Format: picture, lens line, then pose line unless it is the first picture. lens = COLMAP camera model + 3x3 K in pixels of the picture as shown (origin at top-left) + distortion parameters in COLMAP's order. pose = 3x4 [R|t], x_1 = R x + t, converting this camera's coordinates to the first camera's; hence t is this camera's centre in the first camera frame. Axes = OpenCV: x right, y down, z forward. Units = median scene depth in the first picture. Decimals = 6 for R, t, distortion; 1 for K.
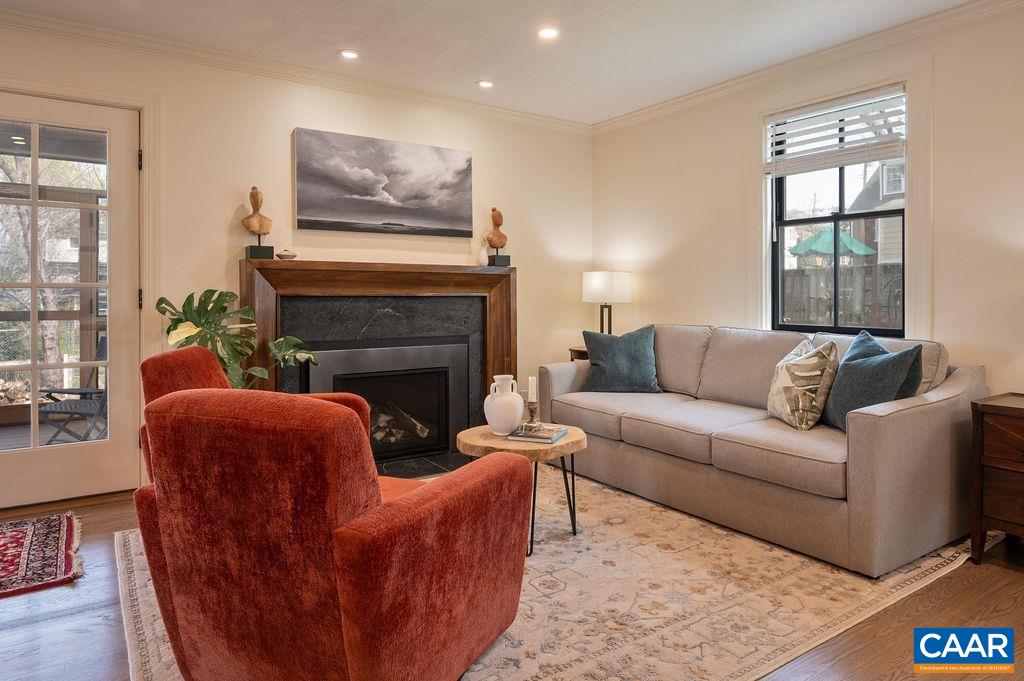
lens RADIAL K [[638.1, 0, 512.5], [0, 638.1, 299.9], [0, 0, 1]] dist [0.000834, -0.000048]
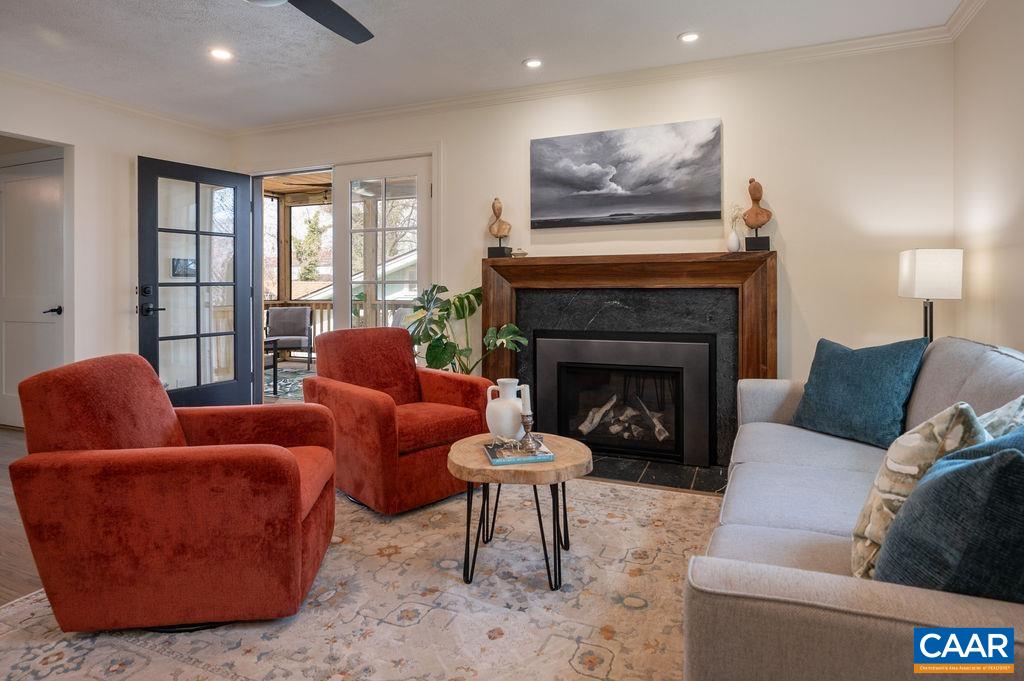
lens RADIAL K [[569.3, 0, 513.4], [0, 569.3, 288.7], [0, 0, 1]] dist [-0.004482, -0.000342]
pose [[0.547605, 0.000995, -0.836737, 0.455347], [0.001469, 0.999997, 0.002151, -0.007433], [0.836736, -0.002407, 0.547601, 0.388722]]
